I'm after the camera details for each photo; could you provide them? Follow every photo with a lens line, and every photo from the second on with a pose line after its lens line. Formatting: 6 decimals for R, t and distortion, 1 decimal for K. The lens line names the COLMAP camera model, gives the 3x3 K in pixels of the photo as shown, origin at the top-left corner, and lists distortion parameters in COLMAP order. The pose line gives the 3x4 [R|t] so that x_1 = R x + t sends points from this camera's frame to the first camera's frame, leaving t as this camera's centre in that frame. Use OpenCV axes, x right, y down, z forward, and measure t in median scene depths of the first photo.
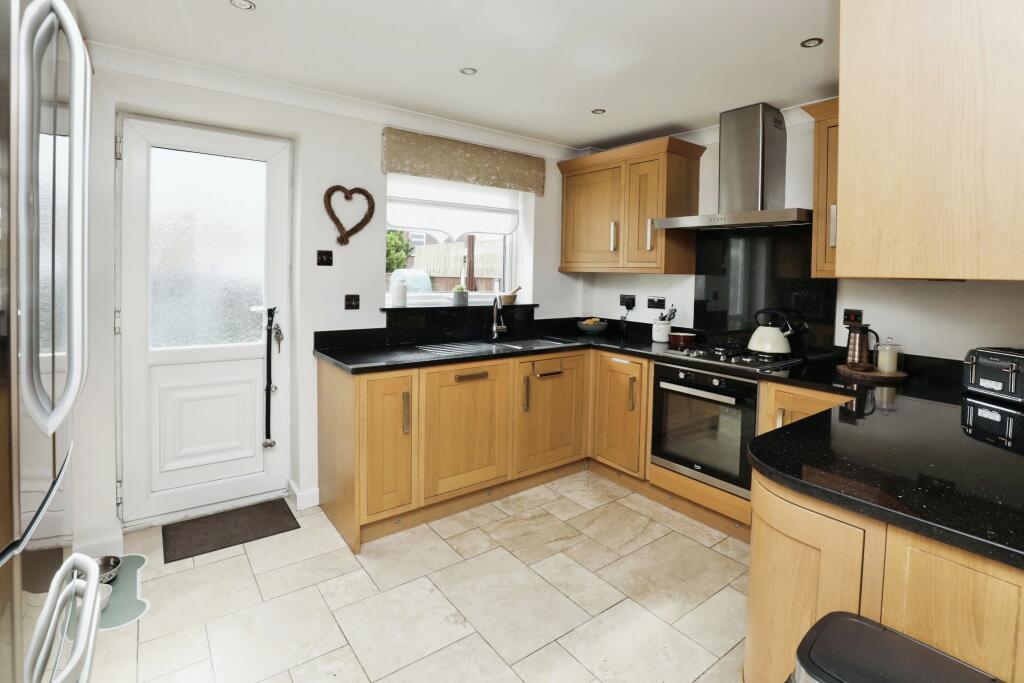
lens RADIAL K [[483.8, 0, 507.5], [0, 483.8, 329.1], [0, 0, 1]] dist [-0.027730, 0.000383]
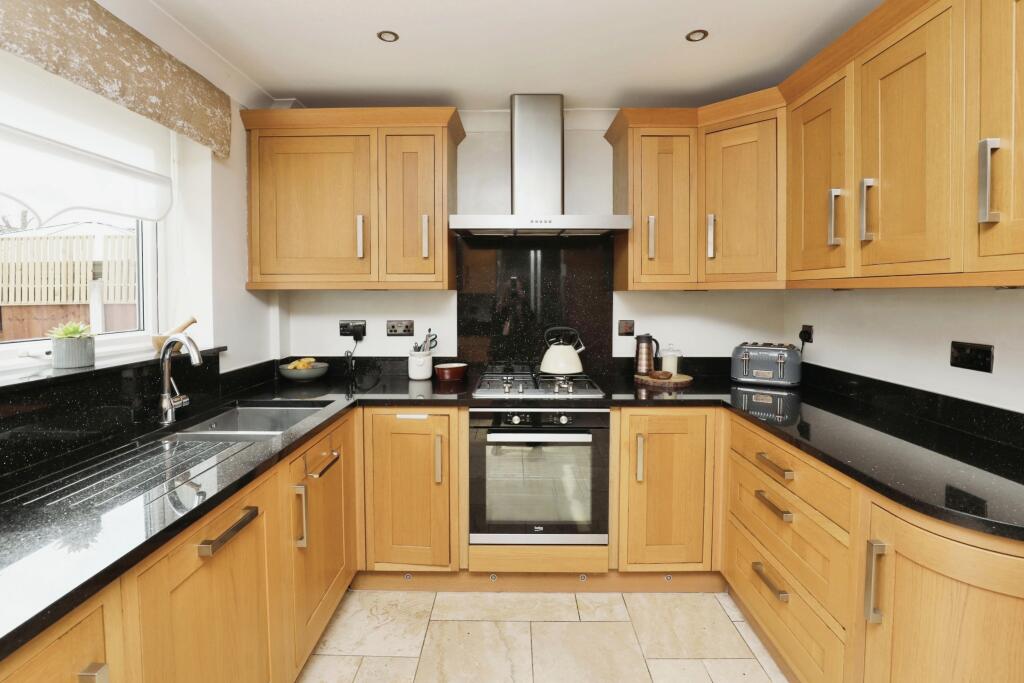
lens RADIAL K [[483.8, 0, 507.5], [0, 483.8, 329.1], [0, 0, 1]] dist [-0.027730, 0.000383]
pose [[0.614188, -0.077570, 0.785338, -0.196736], [0.106533, 0.994198, 0.014883, -0.049821], [-0.781936, 0.074524, 0.618889, 0.423483]]
